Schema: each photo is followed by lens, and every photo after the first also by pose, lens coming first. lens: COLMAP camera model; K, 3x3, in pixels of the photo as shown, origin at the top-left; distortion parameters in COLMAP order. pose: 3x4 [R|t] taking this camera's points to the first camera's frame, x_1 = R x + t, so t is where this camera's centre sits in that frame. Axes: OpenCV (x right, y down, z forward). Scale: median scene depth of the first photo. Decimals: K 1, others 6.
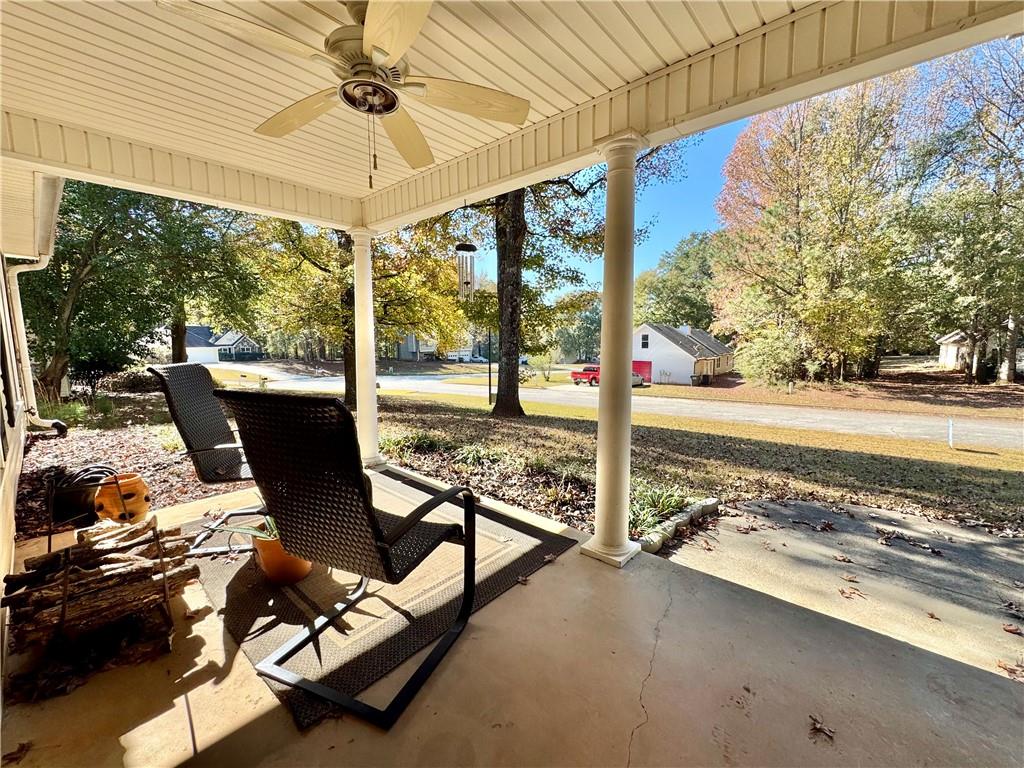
lens RADIAL K [[410.0, 0, 512.6], [0, 410.0, 385.7], [0, 0, 1]] dist [-0.004696, 0.000205]
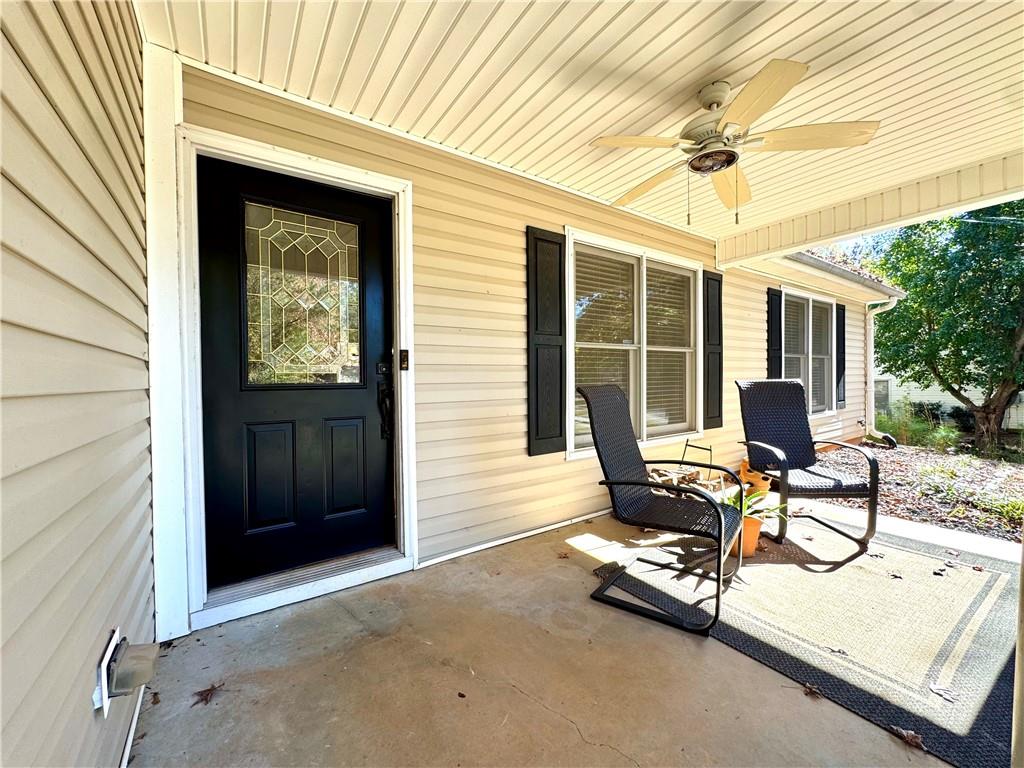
lens RADIAL K [[410.0, 0, 512.6], [0, 410.0, 385.7], [0, 0, 1]] dist [-0.004696, 0.000205]
pose [[-0.250178, 0.024577, -0.967888, 0.926522], [-0.099037, 0.993784, 0.050833, -0.022450], [0.963121, 0.108574, -0.246189, 0.726959]]
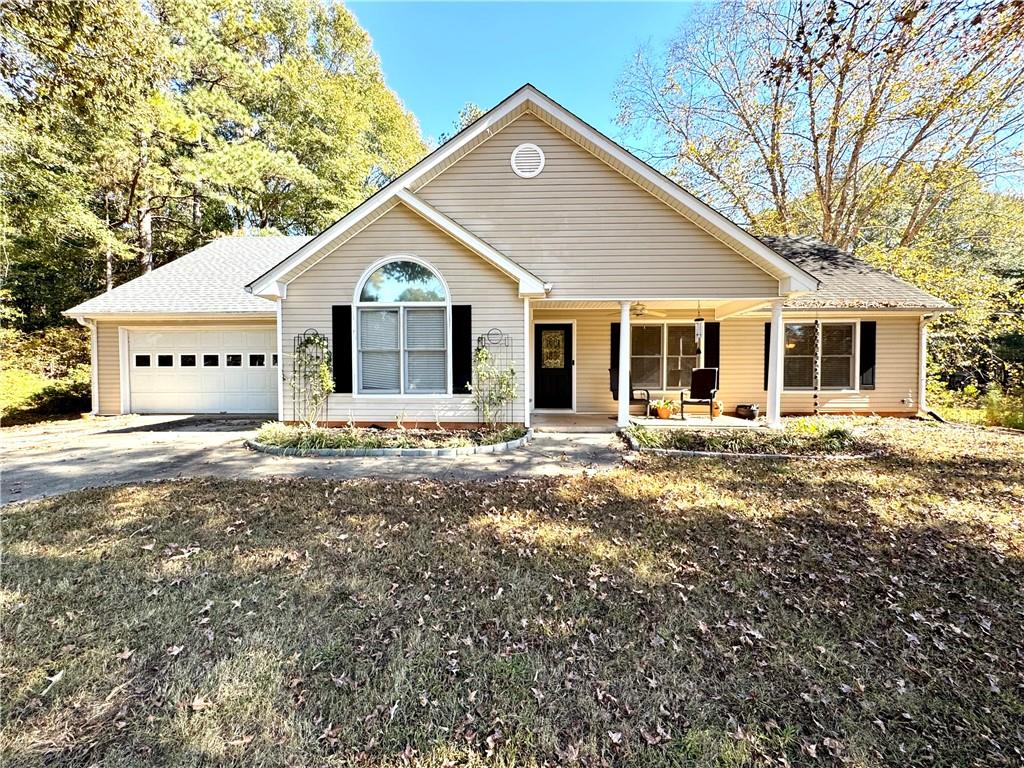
lens RADIAL K [[410.0, 0, 512.6], [0, 410.0, 385.7], [0, 0, 1]] dist [-0.004696, 0.000205]
pose [[-0.770574, 0.027030, -0.636777, 2.603448], [-0.065652, 0.990419, 0.121488, -0.190536], [0.633961, 0.135421, -0.761417, 2.458593]]
